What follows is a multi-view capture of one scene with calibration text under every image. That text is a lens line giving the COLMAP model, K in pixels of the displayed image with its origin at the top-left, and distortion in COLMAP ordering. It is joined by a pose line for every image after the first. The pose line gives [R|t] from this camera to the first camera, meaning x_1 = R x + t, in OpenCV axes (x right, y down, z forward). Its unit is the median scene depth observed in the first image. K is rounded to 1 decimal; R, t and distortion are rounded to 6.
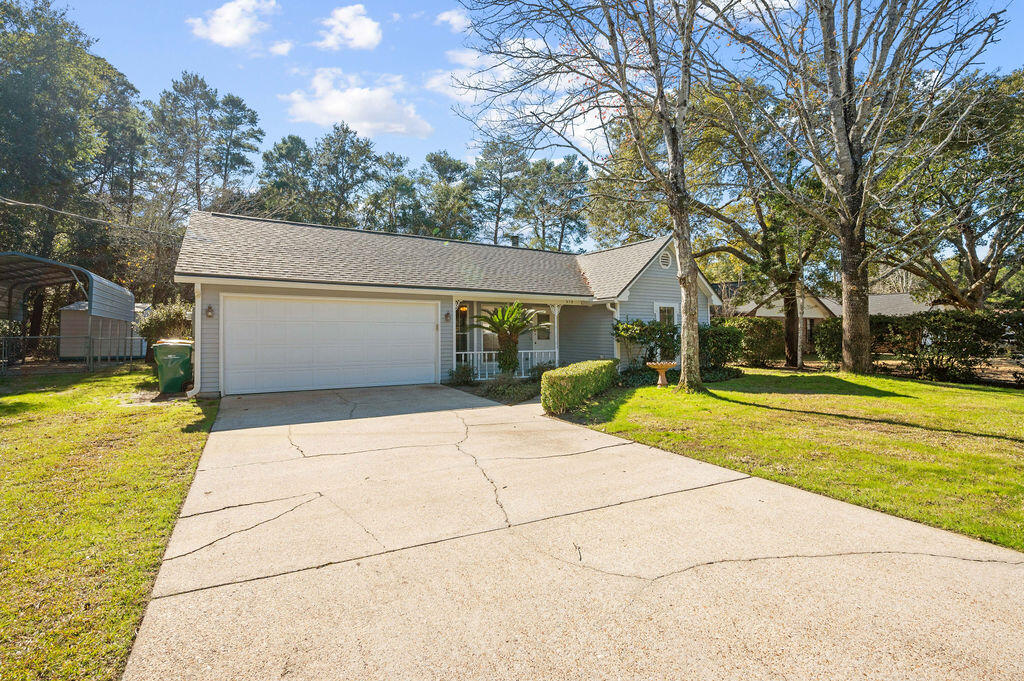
lens RADIAL K [[471.9, 0, 512.0], [0, 471.9, 340.5], [0, 0, 1]] dist [0.000209, 0.000032]
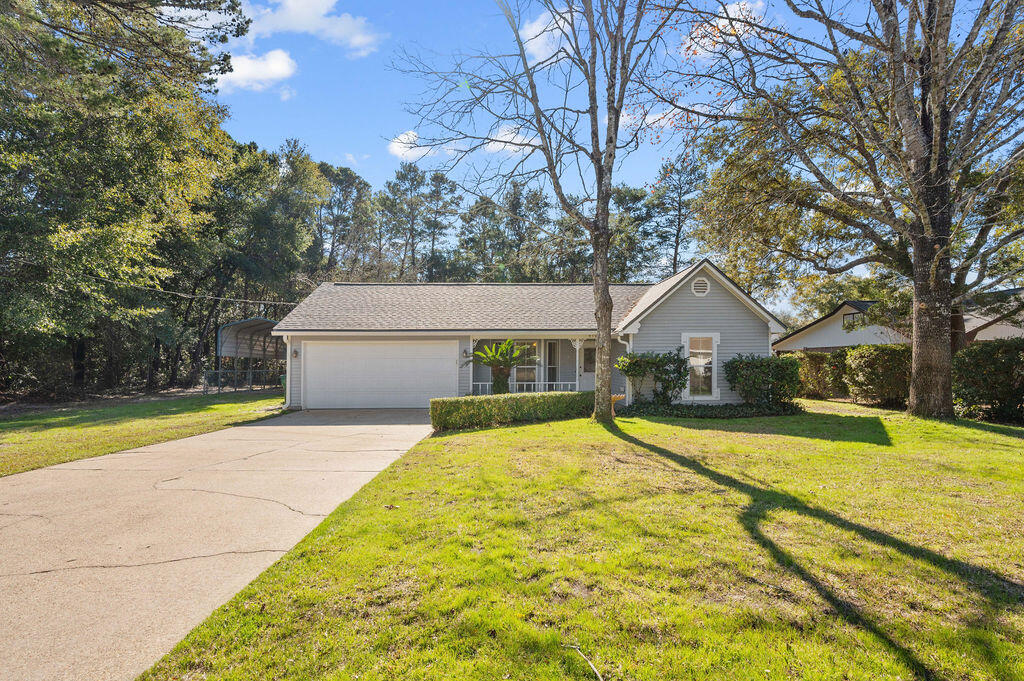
lens RADIAL K [[482.7, 0, 511.2], [0, 482.7, 375.4], [0, 0, 1]] dist [0.000351, -0.000024]
pose [[0.875065, 0.004679, -0.483983, 0.419461], [-0.002363, 0.999983, 0.005396, -0.000742], [0.483999, -0.003578, 0.875061, -0.011412]]
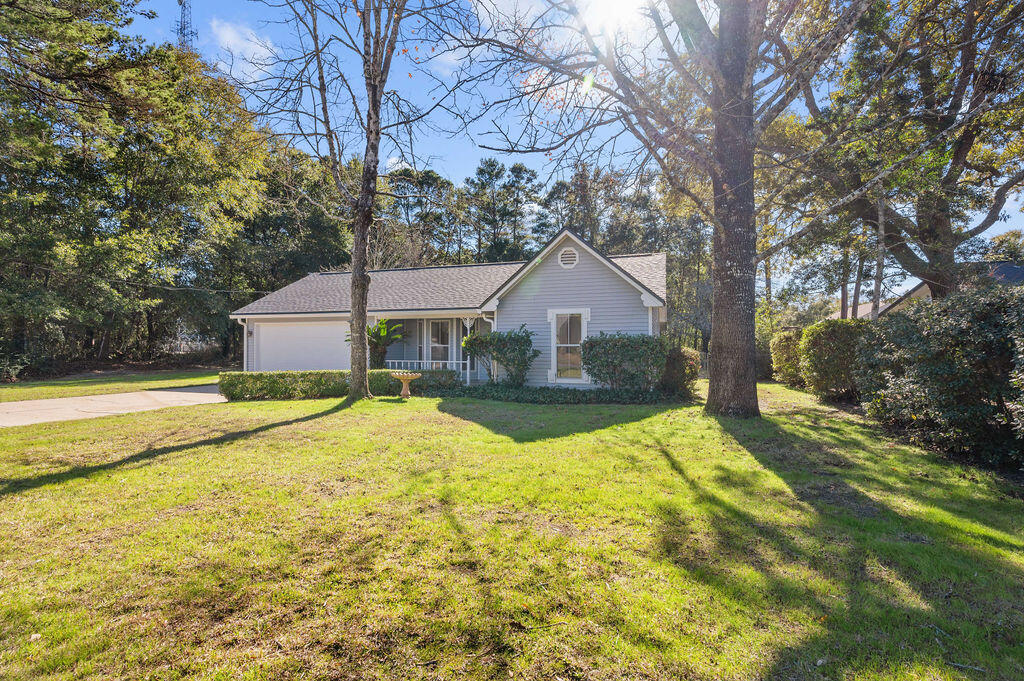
lens RADIAL K [[450.6, 0, 508.6], [0, 450.6, 363.2], [0, 0, 1]] dist [0.001130, -0.000171]
pose [[0.659540, 0.028316, -0.751136, 0.785875], [-0.012076, 0.999560, 0.027078, -0.003011], [0.751572, -0.008788, 0.659592, 0.352540]]
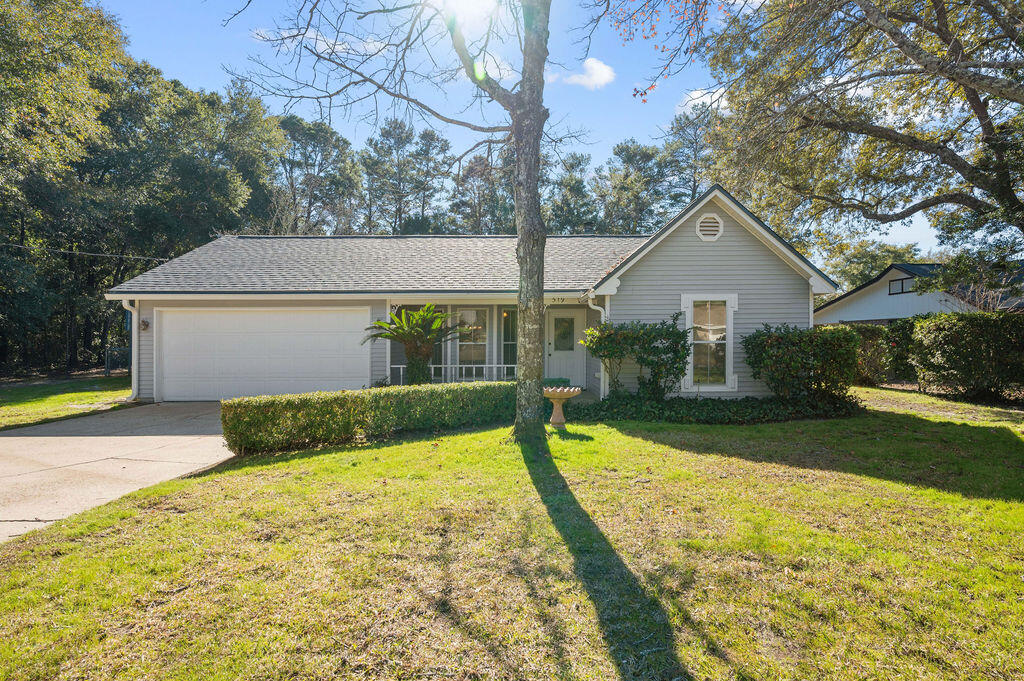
lens RADIAL K [[482.7, 0, 517.6], [0, 482.7, 352.6], [0, 0, 1]] dist [0.000652, 0.000092]
pose [[0.862234, 0.006108, -0.506473, 0.395558], [-0.002824, 0.999970, 0.007252, -0.004425], [0.506502, -0.004823, 0.862225, 0.277588]]
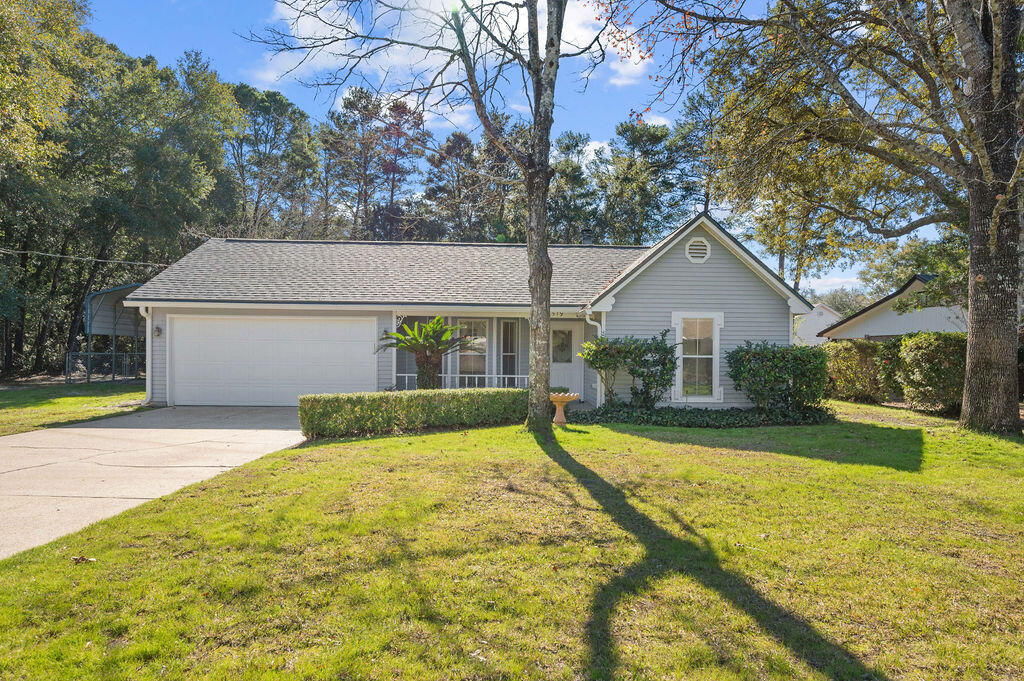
lens RADIAL K [[616.1, 0, 508.1], [0, 616.1, 367.5], [0, 0, 1]] dist [-0.001084, 0.000837]
pose [[0.874189, 0.020394, -0.485157, 0.476684], [-0.018502, 0.999791, 0.008688, -0.001434], [0.485233, 0.001381, 0.874384, 0.069422]]
